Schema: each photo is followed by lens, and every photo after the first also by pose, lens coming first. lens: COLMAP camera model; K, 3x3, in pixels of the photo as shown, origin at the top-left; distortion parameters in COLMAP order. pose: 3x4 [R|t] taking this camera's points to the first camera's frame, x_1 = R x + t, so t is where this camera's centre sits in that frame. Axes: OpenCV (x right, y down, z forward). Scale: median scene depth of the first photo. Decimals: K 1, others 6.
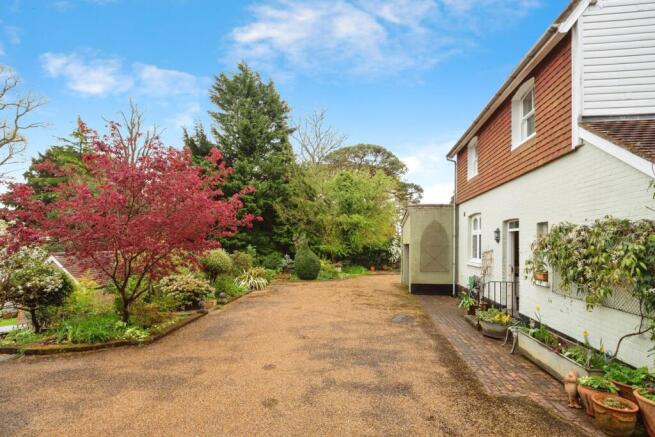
lens RADIAL K [[308.0, 0, 334.0], [0, 308.0, 243.4], [0, 0, 1]] dist [-0.002807, -0.001006]
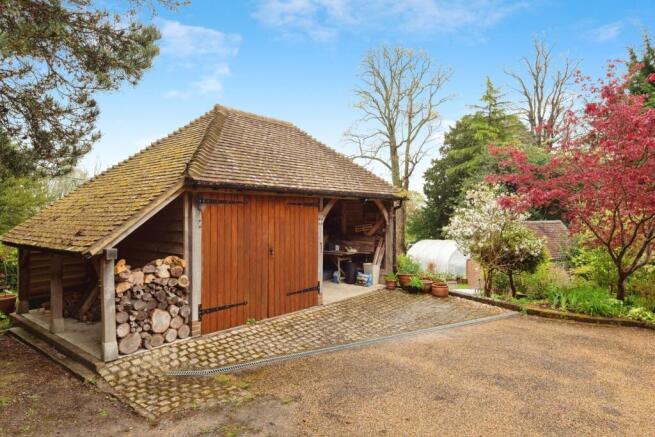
lens RADIAL K [[412.9, 0, 327.4], [0, 412.9, 217.8], [0, 0, 1]] dist [0.005560, 0.001595]
pose [[0.532294, -0.007461, -0.846526, -0.055280], [0.005418, 0.999971, -0.005407, 0.013487], [0.846542, -0.001708, 0.532319, -0.086378]]
